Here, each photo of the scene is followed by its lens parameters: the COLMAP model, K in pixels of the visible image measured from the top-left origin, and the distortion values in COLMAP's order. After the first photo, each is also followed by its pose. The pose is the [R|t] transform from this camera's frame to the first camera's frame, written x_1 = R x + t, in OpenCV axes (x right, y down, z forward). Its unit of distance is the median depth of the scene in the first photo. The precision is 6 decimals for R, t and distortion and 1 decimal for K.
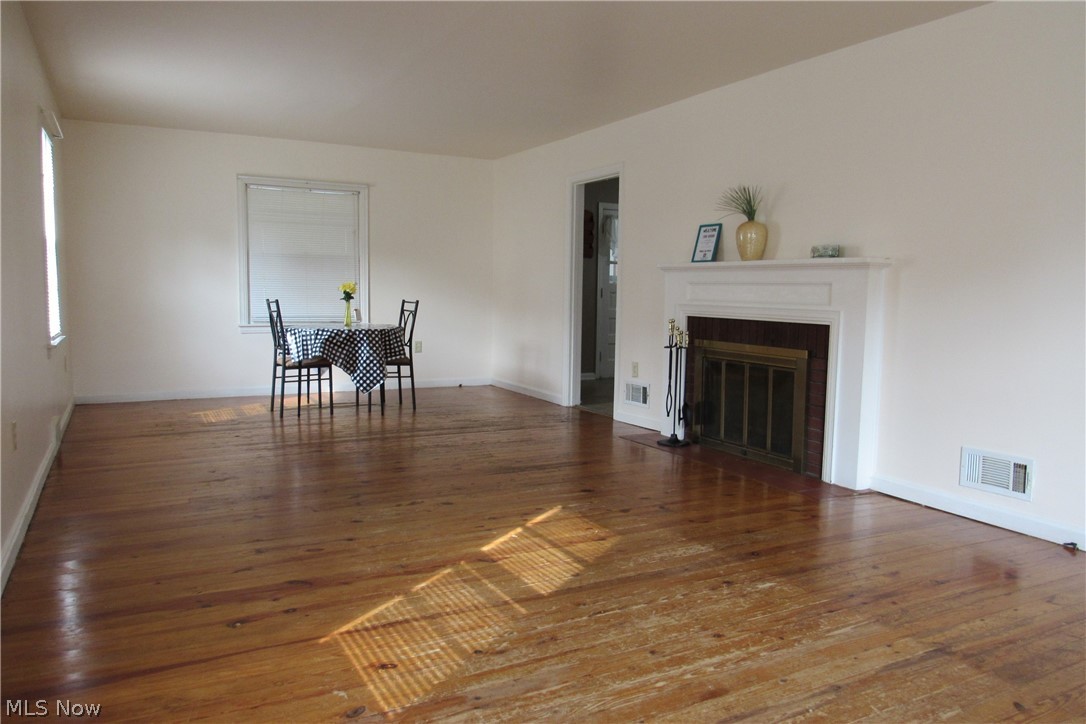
lens RADIAL K [[772.3, 0, 538.0], [0, 772.3, 365.5], [0, 0, 1]] dist [-0.024224, 0.001859]
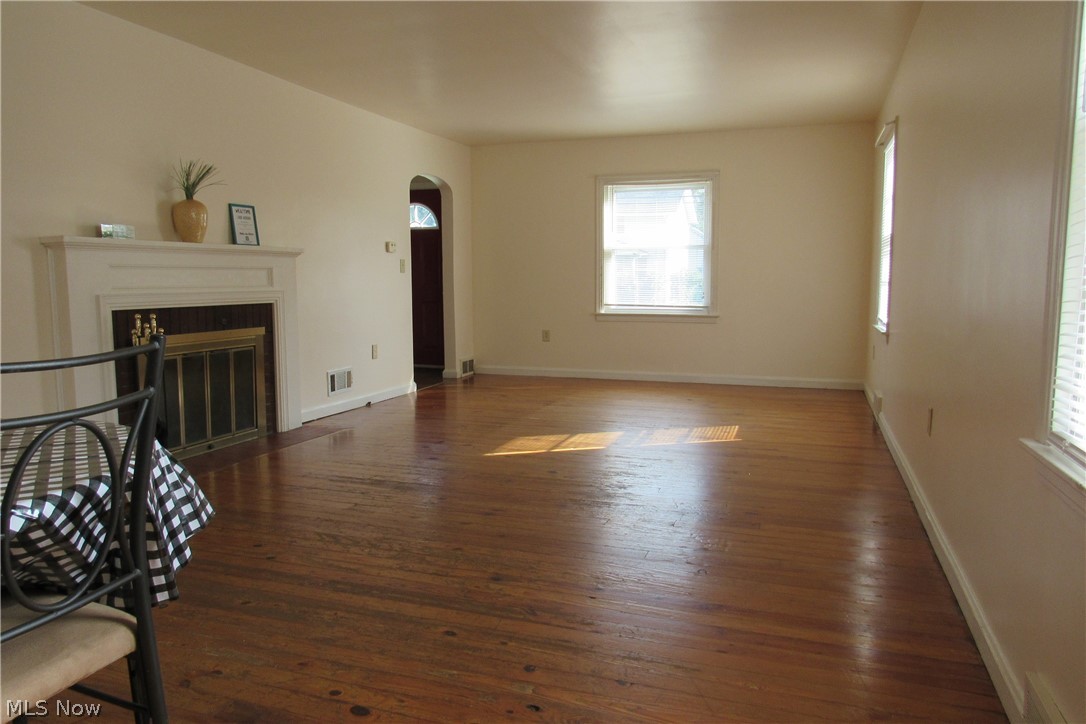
lens RADIAL K [[772.3, 0, 538.0], [0, 772.3, 365.5], [0, 0, 1]] dist [-0.024224, 0.001859]
pose [[-0.673498, -0.099567, 0.732452, -0.813713], [0.061580, 0.979885, 0.189825, -0.165223], [-0.736619, 0.172952, -0.653819, 1.551083]]
